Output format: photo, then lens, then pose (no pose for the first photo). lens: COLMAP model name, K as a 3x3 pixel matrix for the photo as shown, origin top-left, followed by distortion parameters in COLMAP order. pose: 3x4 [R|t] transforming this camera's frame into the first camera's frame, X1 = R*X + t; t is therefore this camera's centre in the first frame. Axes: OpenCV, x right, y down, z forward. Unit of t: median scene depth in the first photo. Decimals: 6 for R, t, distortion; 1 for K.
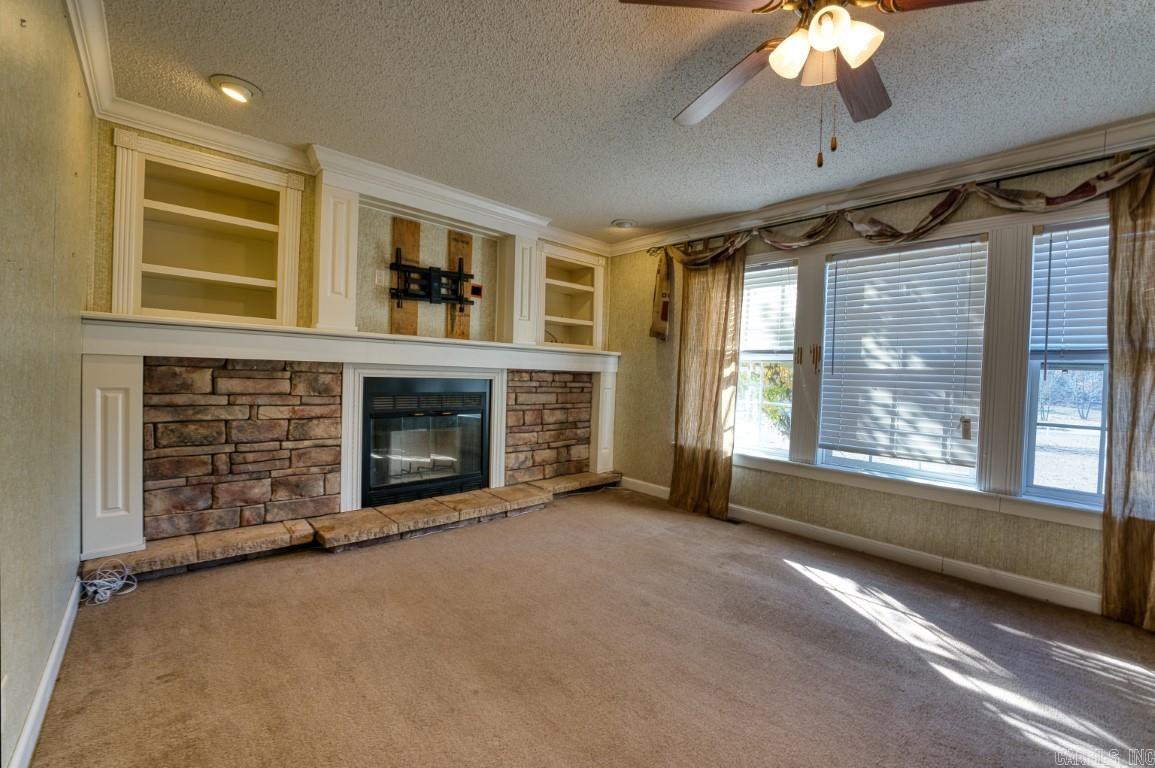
lens RADIAL K [[470.4, 0, 571.6], [0, 470.4, 380.3], [0, 0, 1]] dist [-0.029738, 0.003243]
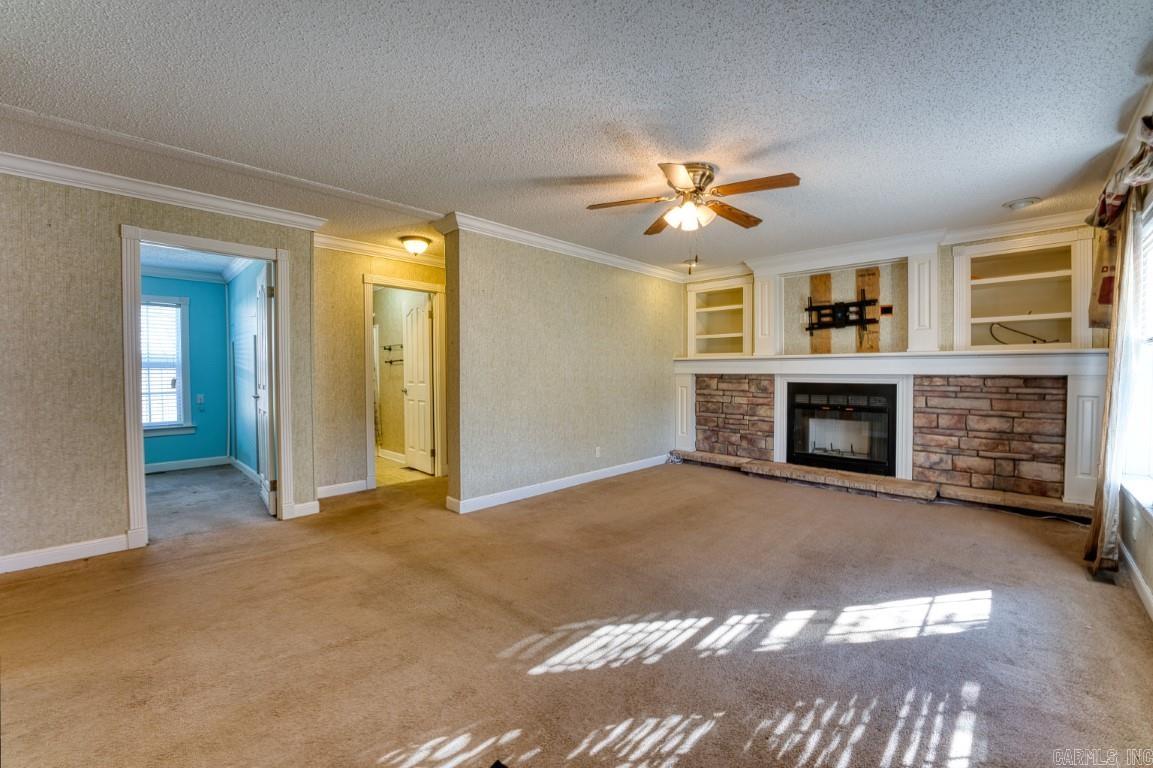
lens RADIAL K [[467.4, 0, 569.3], [0, 467.4, 381.2], [0, 0, 1]] dist [-0.027440, 0.002586]
pose [[0.040666, -0.012734, -0.999092, 1.102845], [-0.017347, 0.999759, -0.013449, 0.024186], [0.999022, 0.017879, 0.040435, 0.167378]]
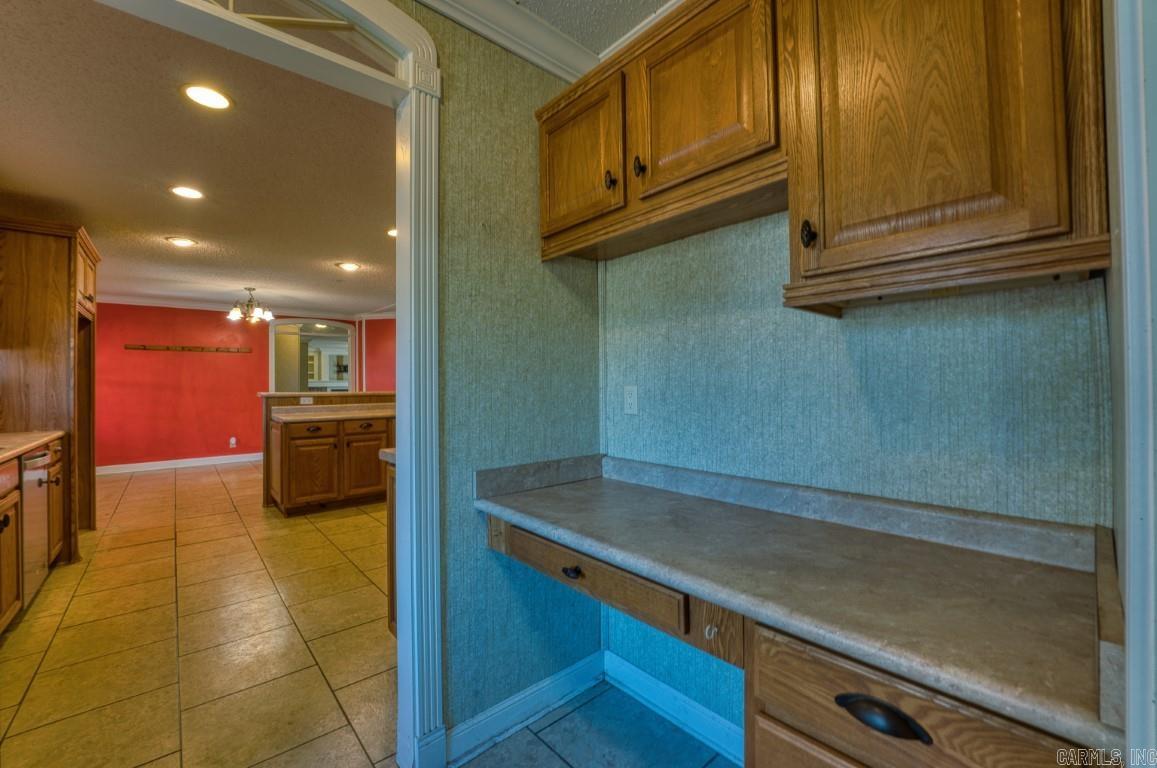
lens RADIAL K [[471.2, 0, 580.1], [0, 471.2, 382.4], [0, 0, 1]] dist [-0.029738, 0.003243]
pose [[0.999094, -0.038343, -0.018446, 2.222161], [0.037831, 0.998911, -0.027314, 0.150087], [0.019474, 0.026591, 0.999457, -3.795923]]
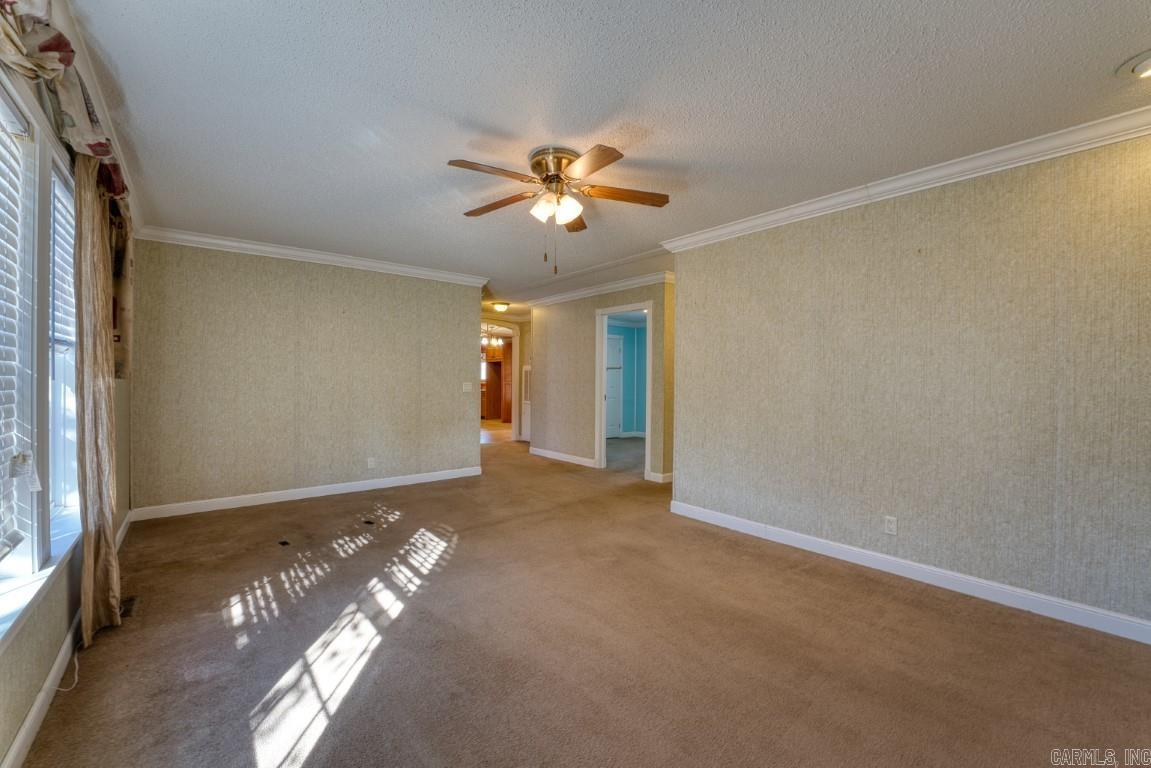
lens RADIAL K [[466.6, 0, 570.6], [0, 466.6, 384.4], [0, 0, 1]] dist [-0.027440, 0.002586]
pose [[-0.996844, -0.043860, 0.066168, 0.147632], [-0.041780, 0.998598, 0.032505, -0.033785], [-0.067501, 0.029638, -0.997279, 1.212731]]
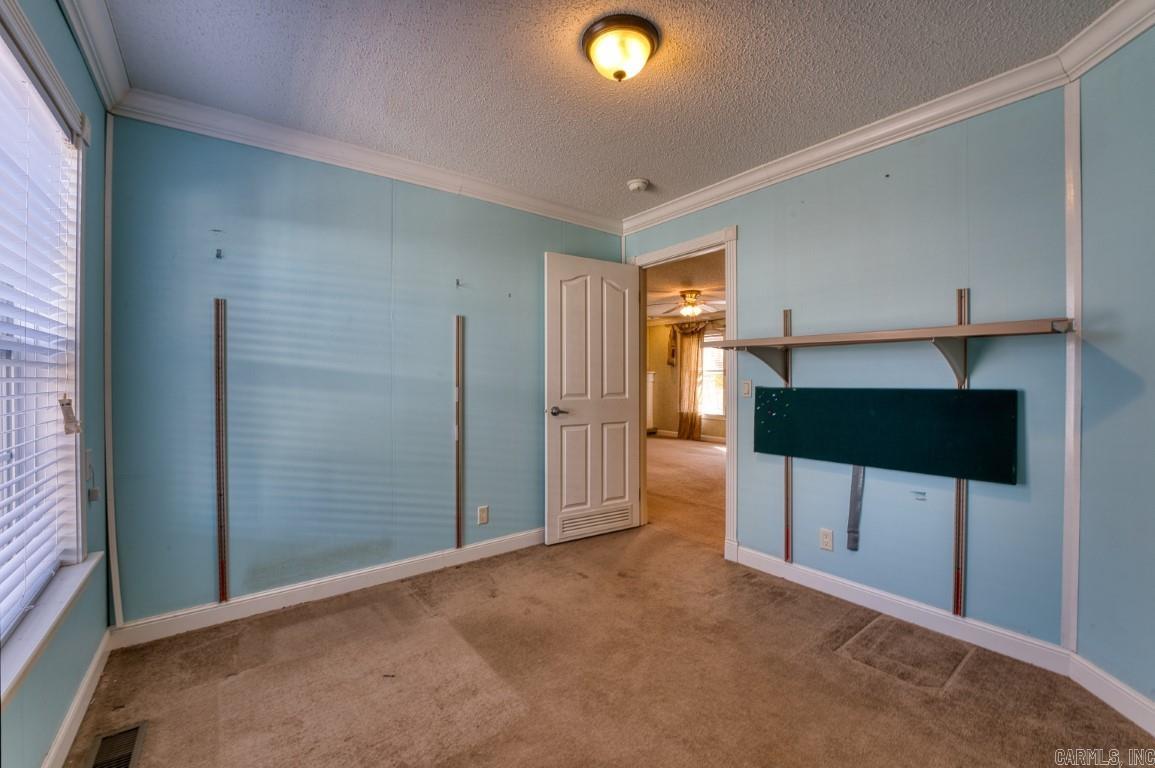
lens RADIAL K [[470.4, 0, 573.9], [0, 470.4, 383.2], [0, 0, 1]] dist [-0.029738, 0.003243]
pose [[0.995262, -0.032740, -0.091549, -0.093835], [0.031460, 0.999387, -0.015391, 0.019611], [0.091997, 0.012438, 0.995682, -1.625715]]
